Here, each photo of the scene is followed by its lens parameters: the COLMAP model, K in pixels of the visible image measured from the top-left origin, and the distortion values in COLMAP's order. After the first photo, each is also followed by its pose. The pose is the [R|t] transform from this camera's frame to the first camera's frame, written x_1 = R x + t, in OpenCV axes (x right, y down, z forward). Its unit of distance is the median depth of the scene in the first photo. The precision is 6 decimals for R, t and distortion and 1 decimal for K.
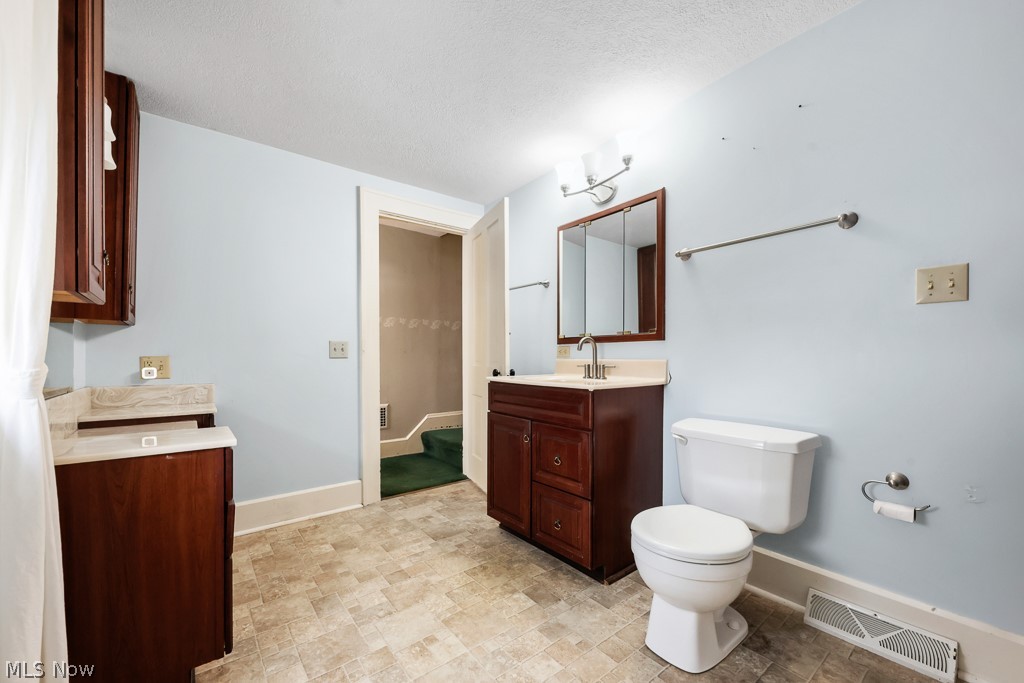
lens RADIAL K [[406.7, 0, 513.2], [0, 406.7, 351.1], [0, 0, 1]] dist [0.007610, -0.003209]
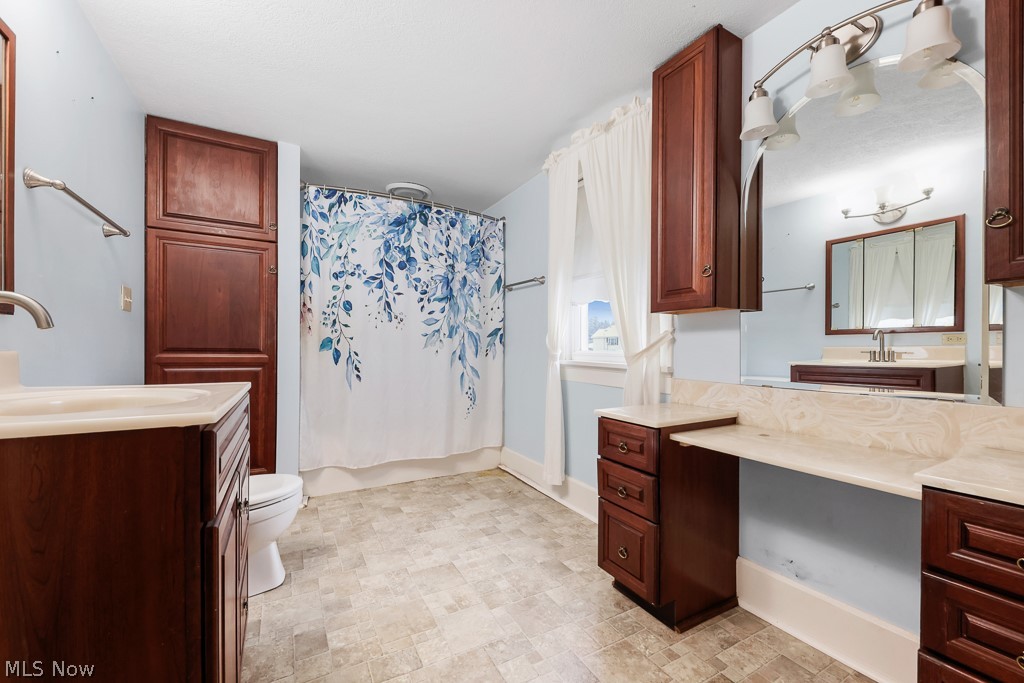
lens RADIAL K [[406.7, 0, 506.3], [0, 406.7, 349.5], [0, 0, 1]] dist [0.007610, -0.003209]
pose [[-0.985238, -0.005593, 0.171098, -0.507685], [-0.007568, 0.999912, -0.010891, 0.029106], [-0.171022, -0.012025, -0.985194, 1.973267]]
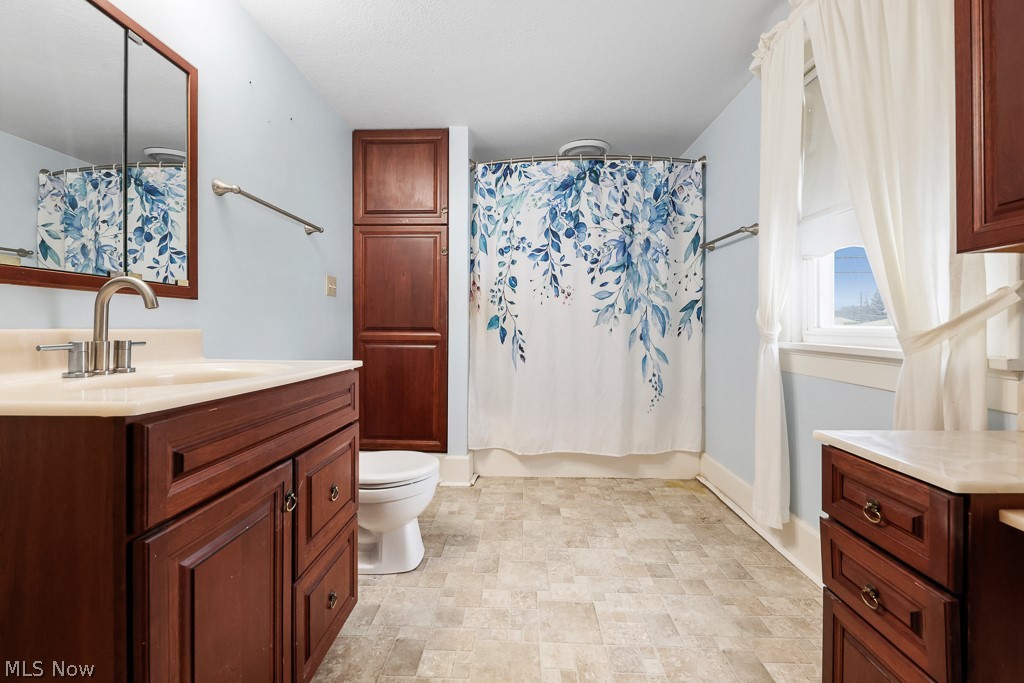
lens RADIAL K [[406.7, 0, 507.4], [0, 406.7, 327.2], [0, 0, 1]] dist [0.007610, -0.003209]
pose [[-0.756953, -0.000174, 0.653470, -0.610847], [-0.008968, 0.999909, -0.010122, 0.029395], [-0.653408, -0.013522, -0.756885, 1.629286]]
